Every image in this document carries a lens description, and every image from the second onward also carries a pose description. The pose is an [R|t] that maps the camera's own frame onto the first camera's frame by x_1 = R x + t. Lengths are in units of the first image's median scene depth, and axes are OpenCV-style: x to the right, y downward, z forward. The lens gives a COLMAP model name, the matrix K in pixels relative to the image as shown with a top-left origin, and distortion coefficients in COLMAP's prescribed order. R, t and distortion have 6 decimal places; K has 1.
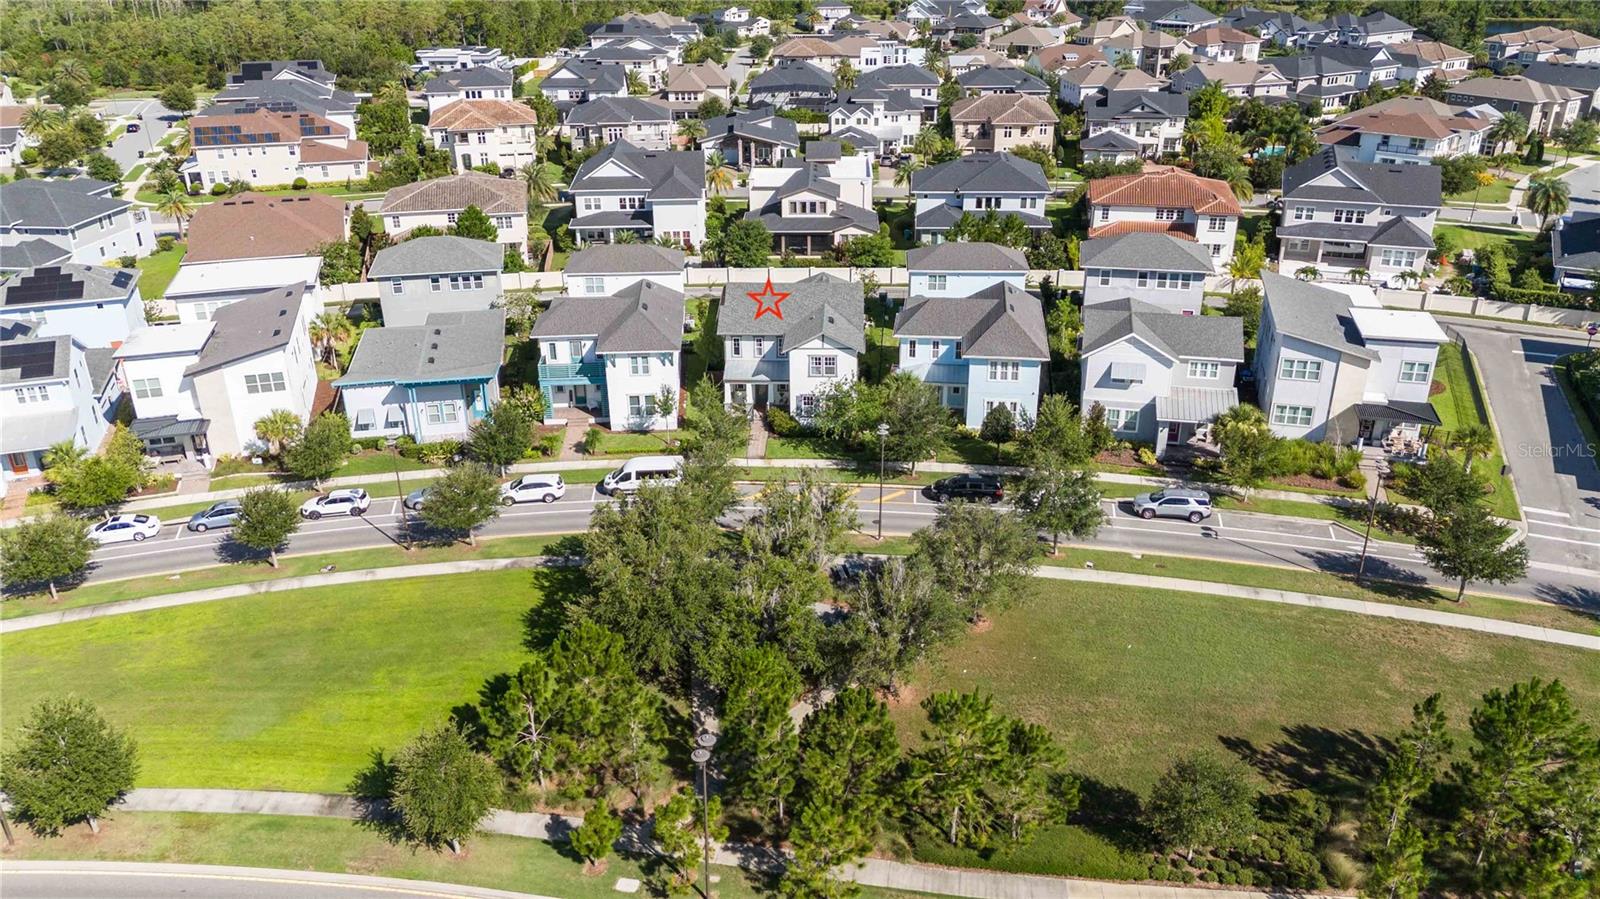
lens RADIAL K [[1190.7, 0, 793.0], [0, 1190.7, 444.5], [0, 0, 1]] dist [0.004296, 0.000580]
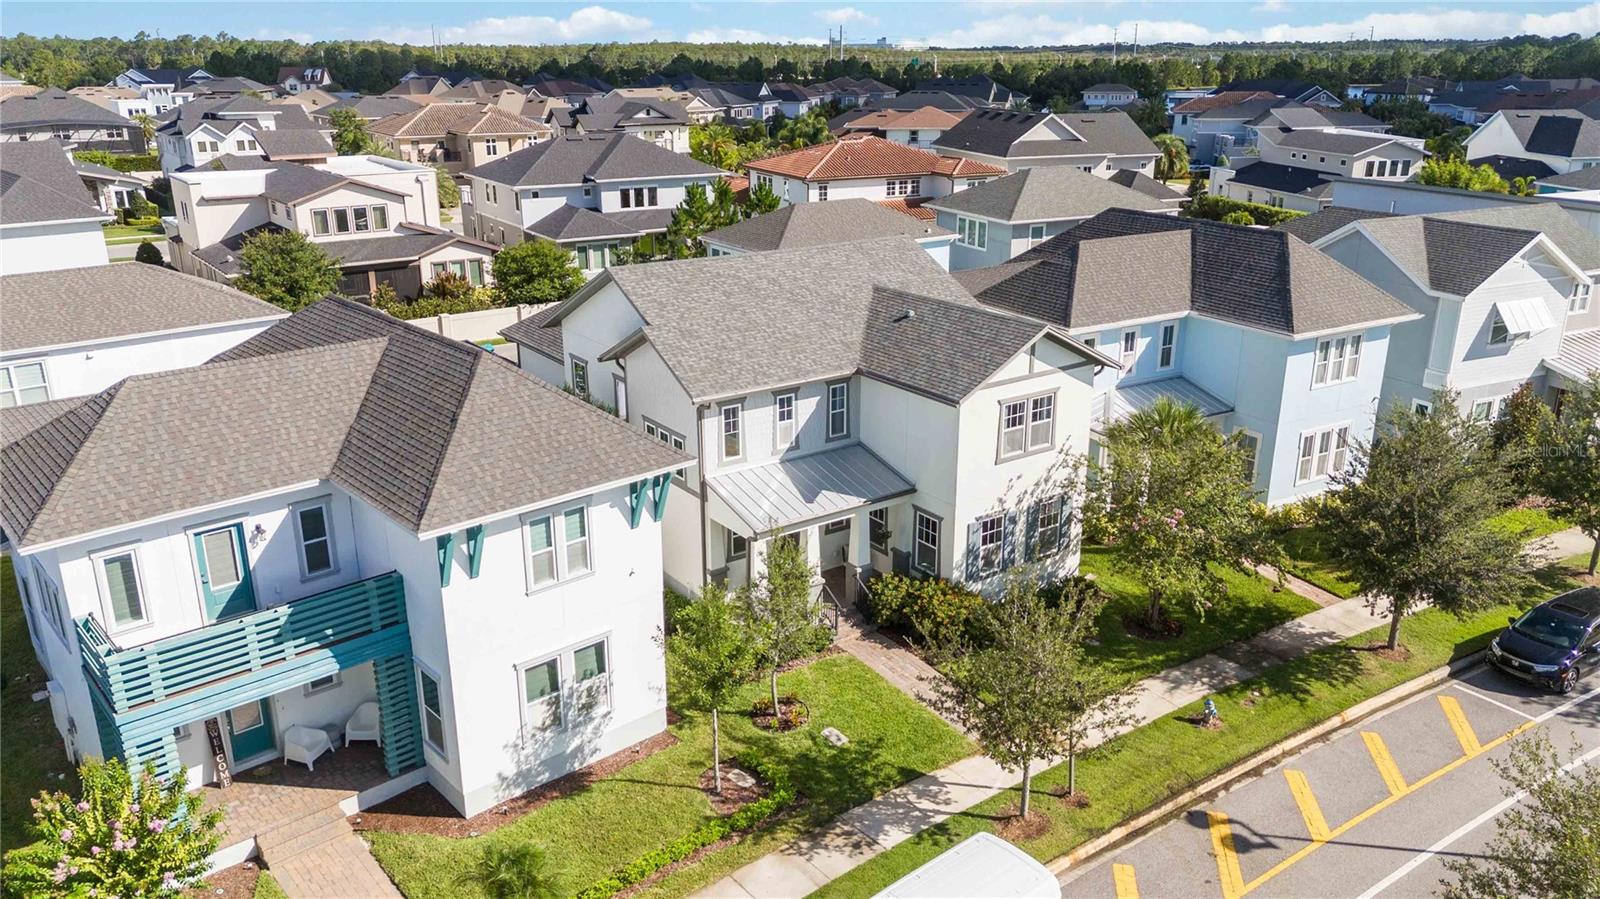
lens RADIAL K [[1150.2, 0, 800.0], [0, 1150.2, 449.5], [0, 0, 1]] dist [0.024872, -0.005554]
pose [[0.770828, -0.187538, 0.608813, -0.167145], [0.248254, 0.968563, -0.015963, -0.048409], [-0.586680, 0.163445, 0.793153, 0.524816]]
